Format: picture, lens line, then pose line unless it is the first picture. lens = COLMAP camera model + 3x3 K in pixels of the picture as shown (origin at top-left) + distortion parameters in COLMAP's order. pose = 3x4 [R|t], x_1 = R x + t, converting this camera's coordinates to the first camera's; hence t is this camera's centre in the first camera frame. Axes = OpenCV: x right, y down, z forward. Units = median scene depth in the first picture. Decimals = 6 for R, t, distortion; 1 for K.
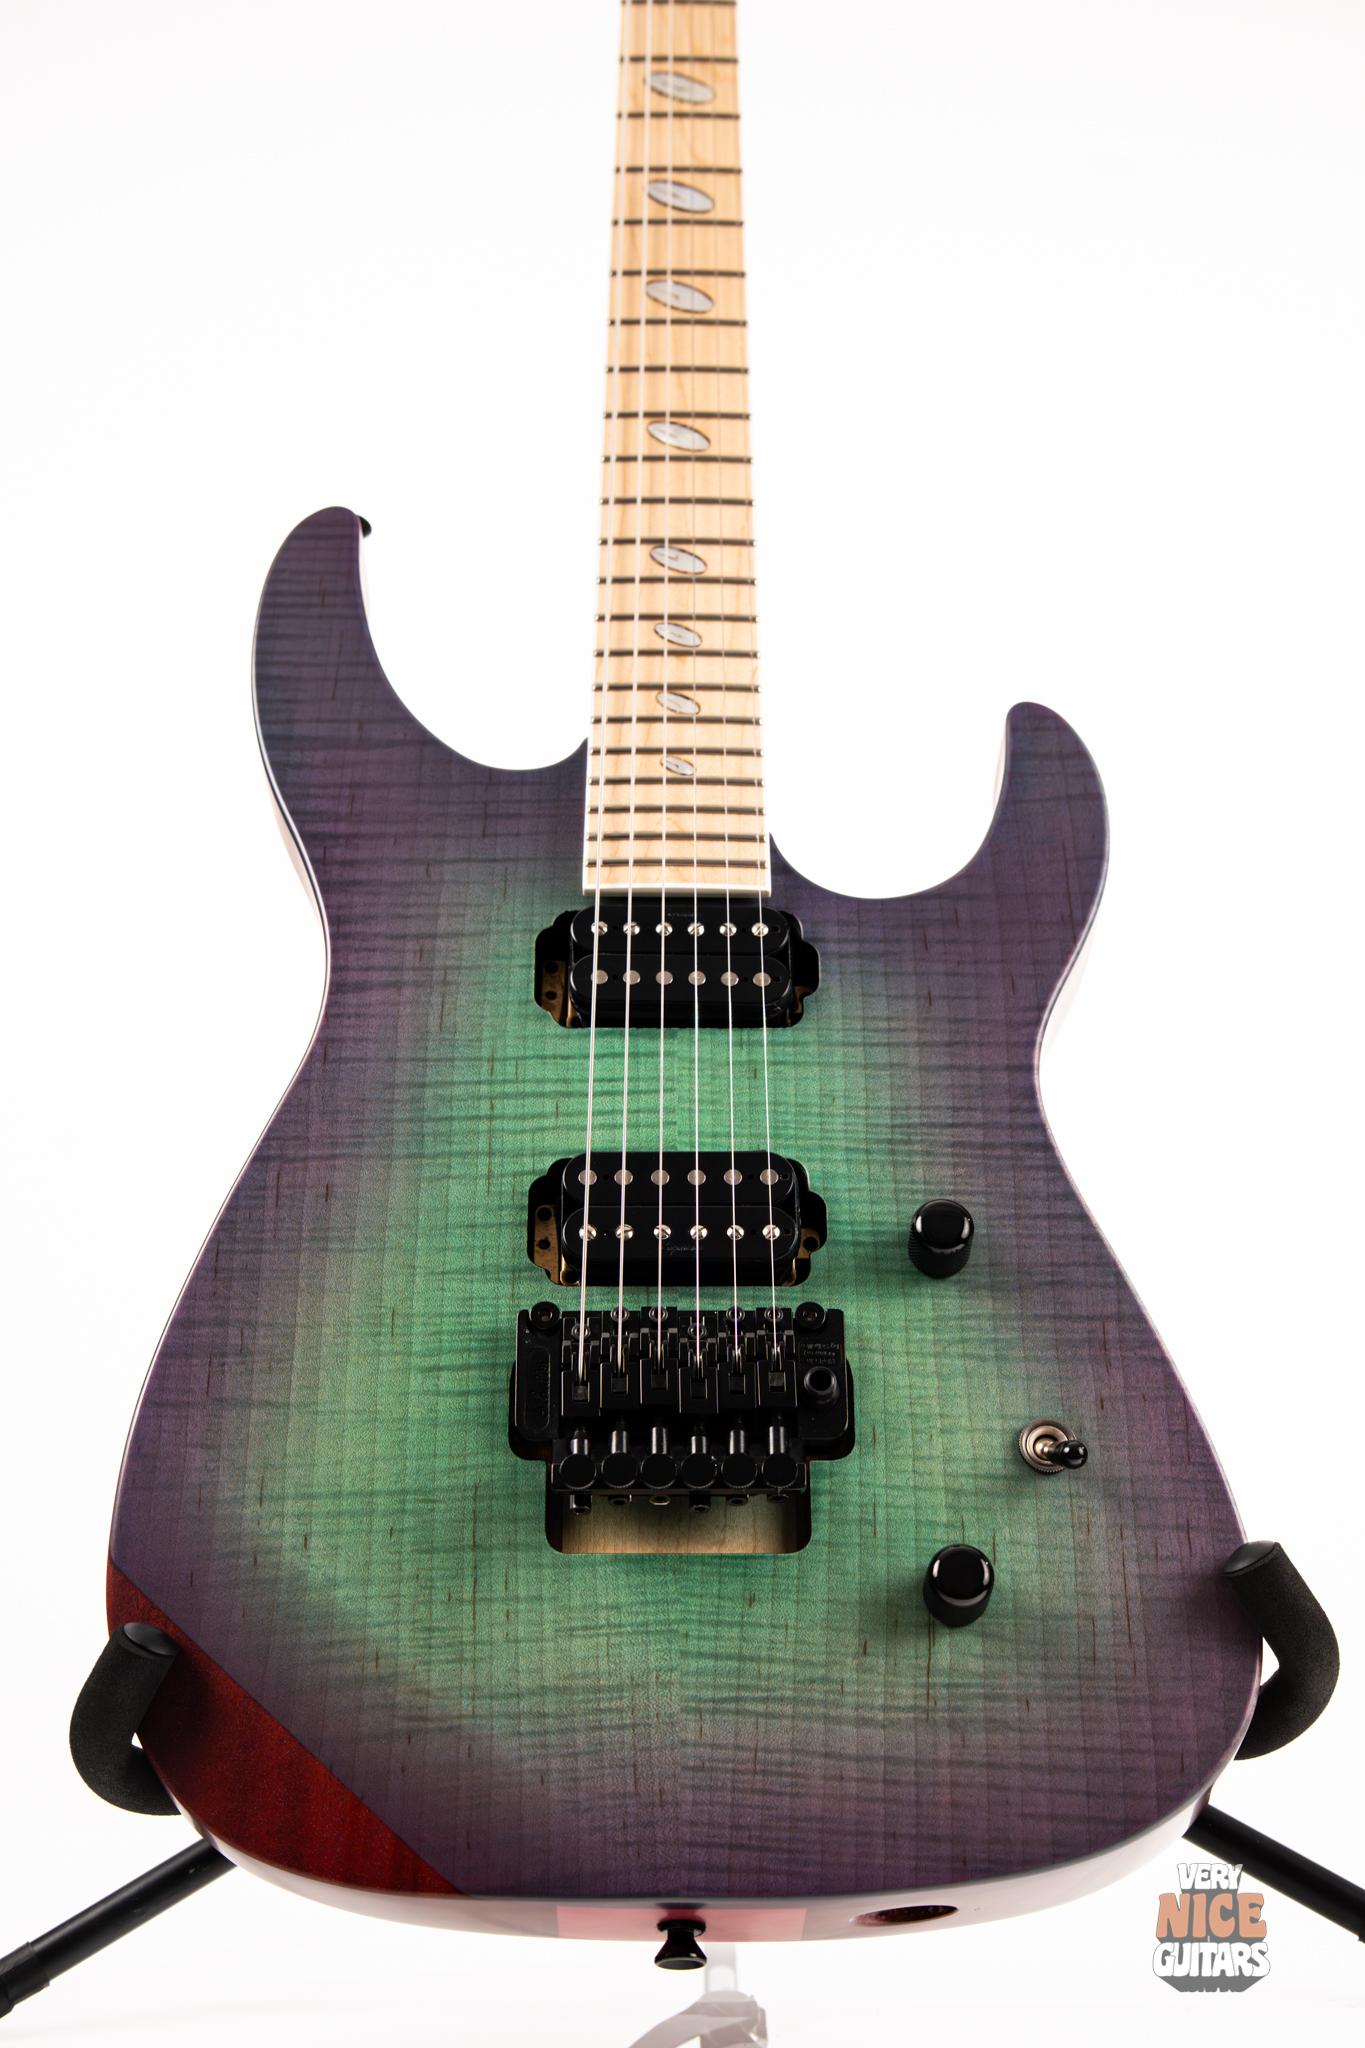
lens RADIAL K [[2930.7, 0, 684.4], [0, 2930.7, 1009.8], [0, 0, 1]] dist [0.047223, 0.000000]
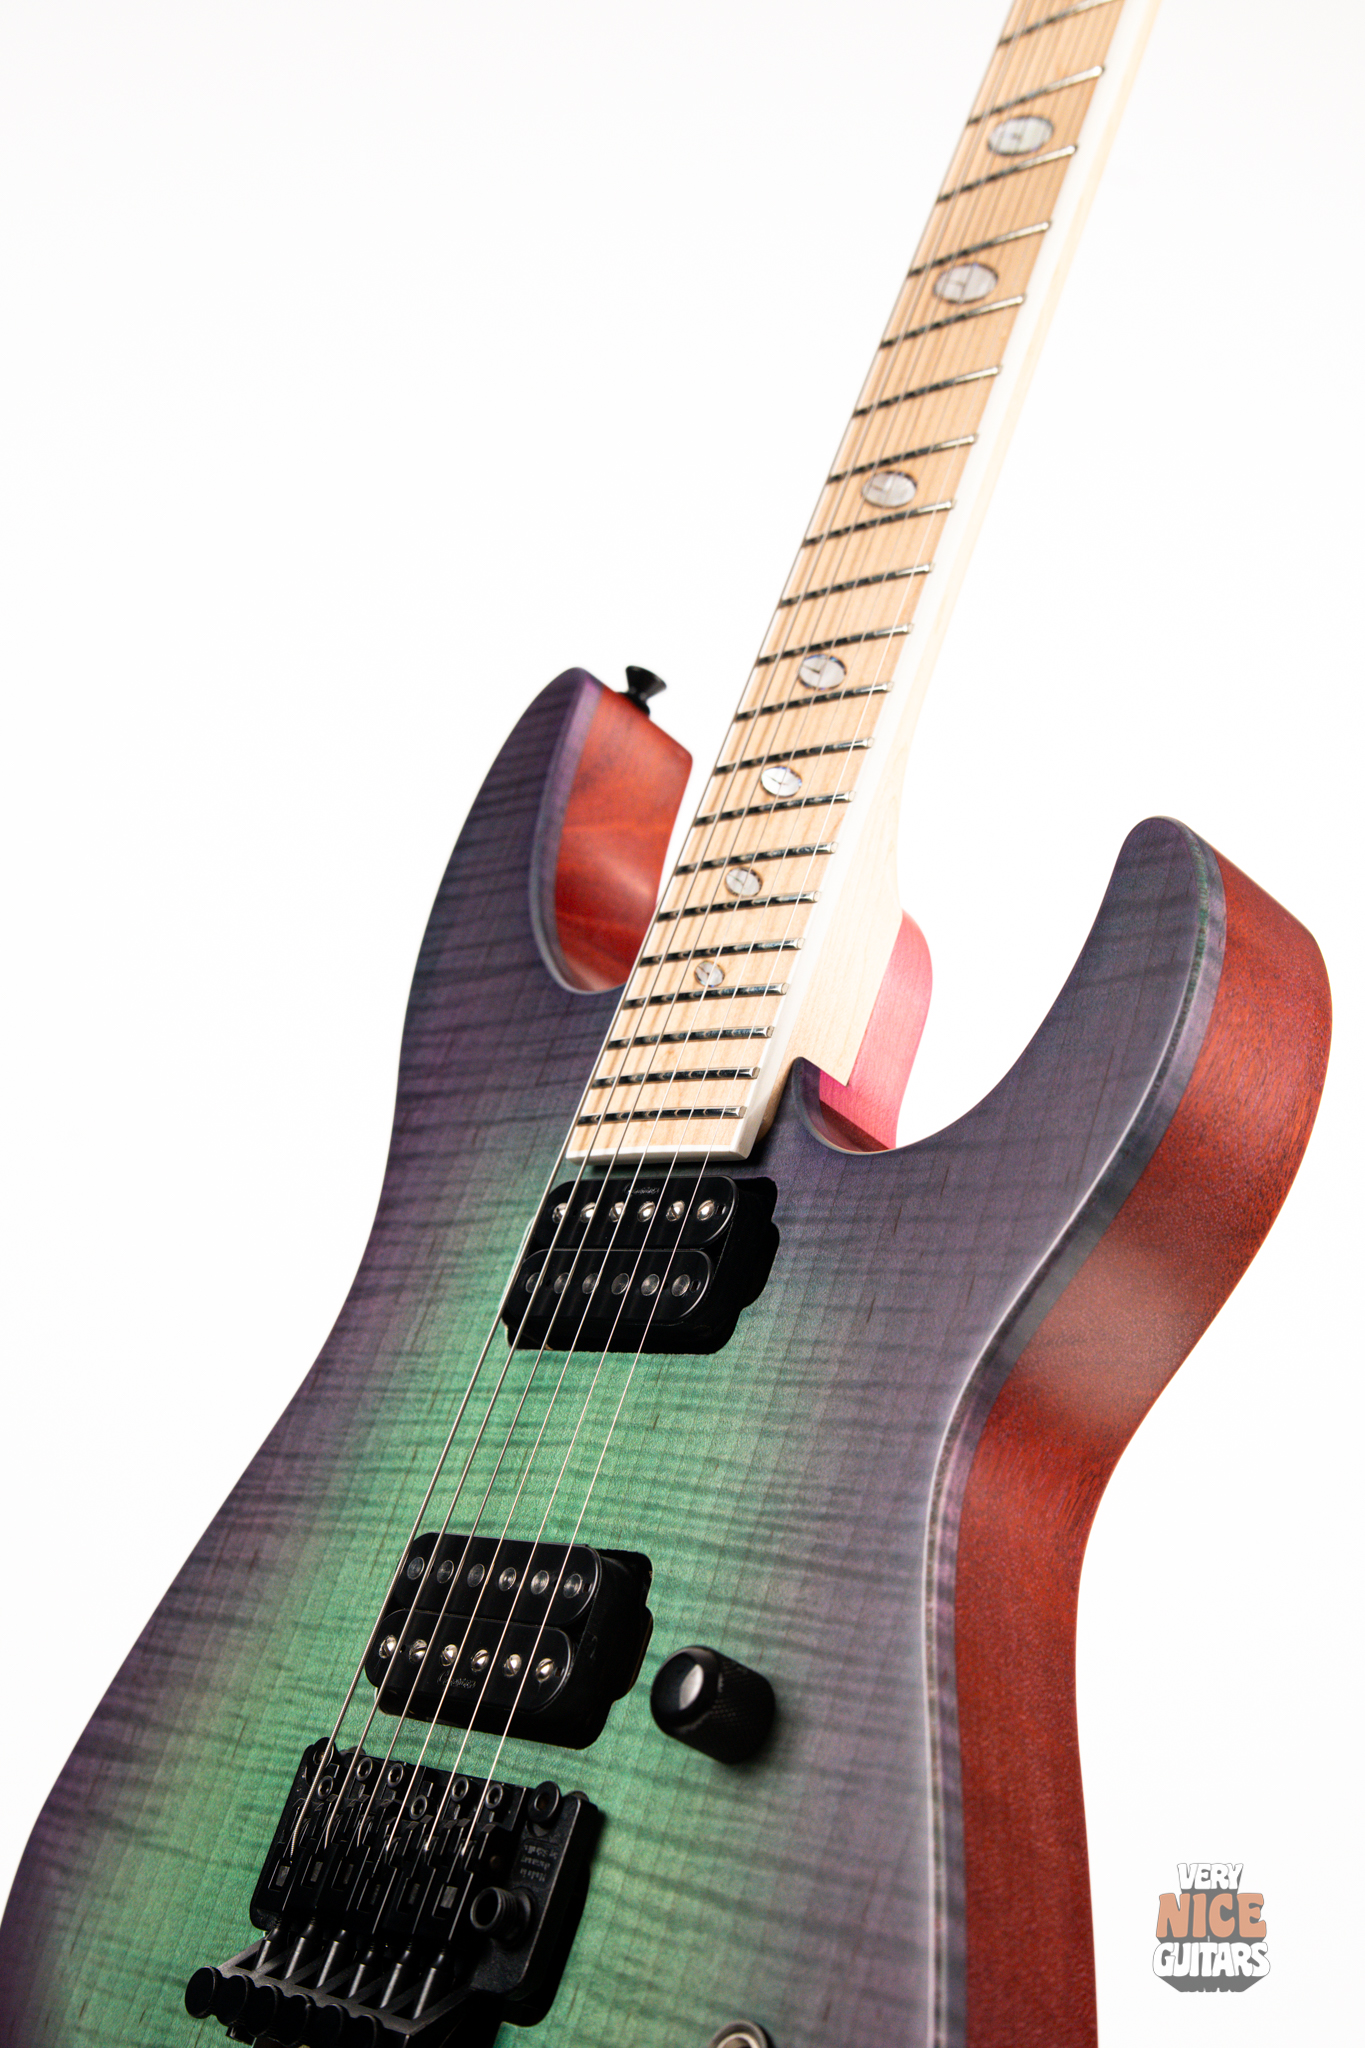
lens RADIAL K [[2930.7, 0, 627.9], [0, 2930.7, 997.0], [0, 0, 1]] dist [0.047223, 0.000000]
pose [[0.647699, -0.074600, -0.758236, 0.576194], [0.073162, 0.996686, -0.035564, -0.057105], [0.758376, -0.032440, 0.651010, 0.548677]]
